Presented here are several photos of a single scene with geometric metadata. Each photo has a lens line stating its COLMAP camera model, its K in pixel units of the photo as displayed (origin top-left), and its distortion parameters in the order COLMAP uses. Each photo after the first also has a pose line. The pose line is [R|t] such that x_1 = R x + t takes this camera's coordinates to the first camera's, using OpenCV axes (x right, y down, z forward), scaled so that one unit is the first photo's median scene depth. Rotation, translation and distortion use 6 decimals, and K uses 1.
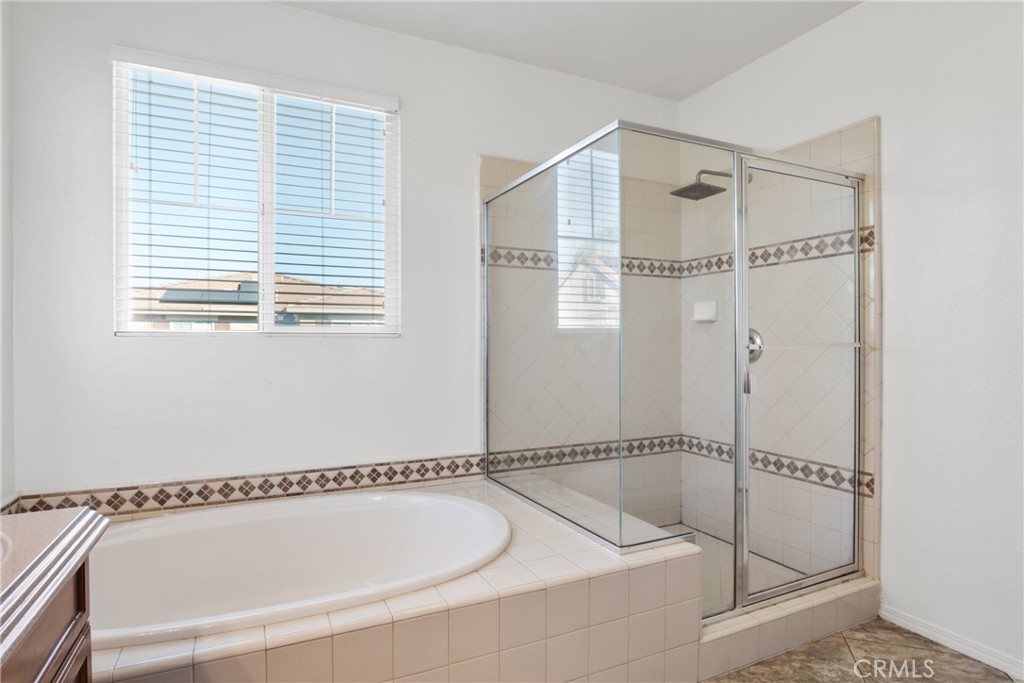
lens RADIAL K [[550.3, 0, 512.5], [0, 550.3, 345.5], [0, 0, 1]] dist [-0.006044, -0.000413]
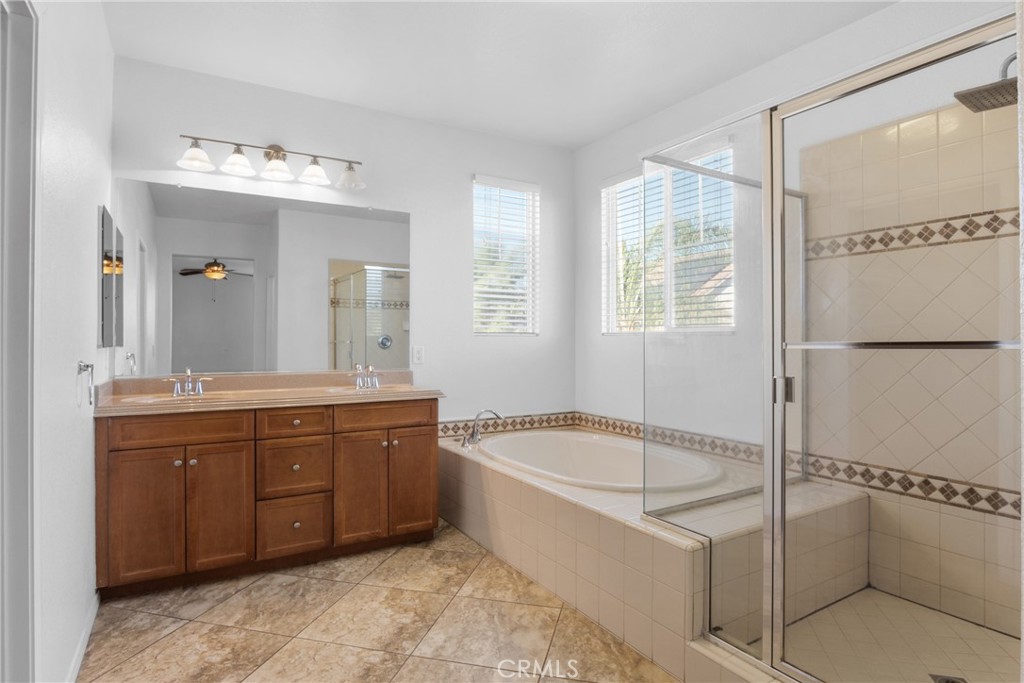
lens RADIAL K [[550.3, 0, 513.7], [0, 550.3, 340.1], [0, 0, 1]] dist [-0.006044, -0.000413]
pose [[0.092797, 0.002384, -0.995682, 1.269375], [0.009720, 0.999947, 0.003300, -0.006678], [0.995638, -0.009985, 0.092769, 0.620681]]
